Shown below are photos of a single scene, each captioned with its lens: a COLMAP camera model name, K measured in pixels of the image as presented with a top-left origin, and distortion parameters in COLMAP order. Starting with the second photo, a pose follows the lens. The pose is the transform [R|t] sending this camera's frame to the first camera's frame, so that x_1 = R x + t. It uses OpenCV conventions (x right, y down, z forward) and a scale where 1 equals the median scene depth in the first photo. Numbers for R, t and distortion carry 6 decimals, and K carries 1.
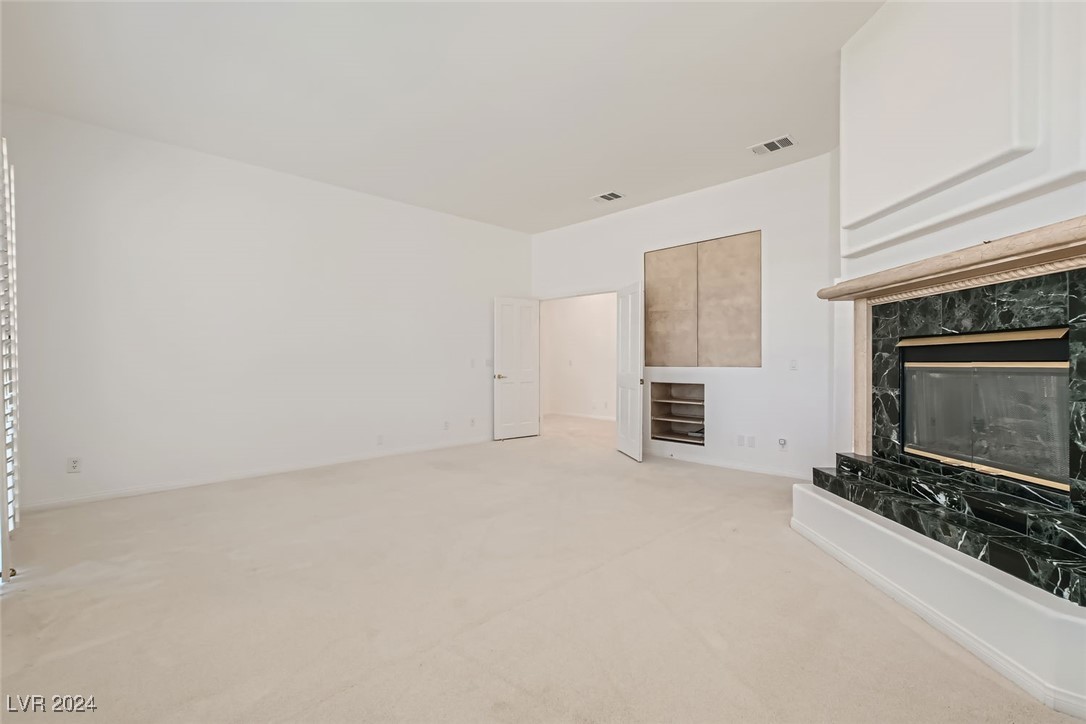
lens RADIAL K [[472.9, 0, 543.8], [0, 472.9, 365.6], [0, 0, 1]] dist [0.006204, -0.003125]
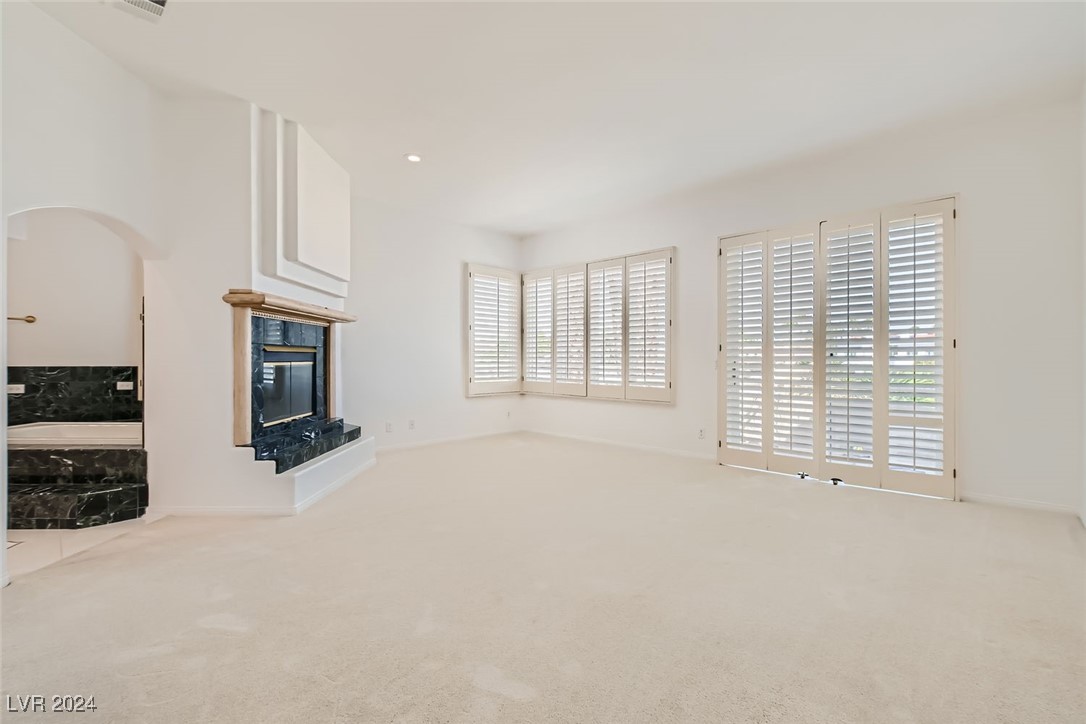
lens RADIAL K [[472.9, 0, 542.5], [0, 472.9, 357.5], [0, 0, 1]] dist [0.006204, -0.003125]
pose [[-0.999567, 0.000180, -0.029421, -0.004309], [0.000166, 1.000000, 0.000469, -0.012464], [0.029421, 0.000464, -0.999567, 1.400998]]
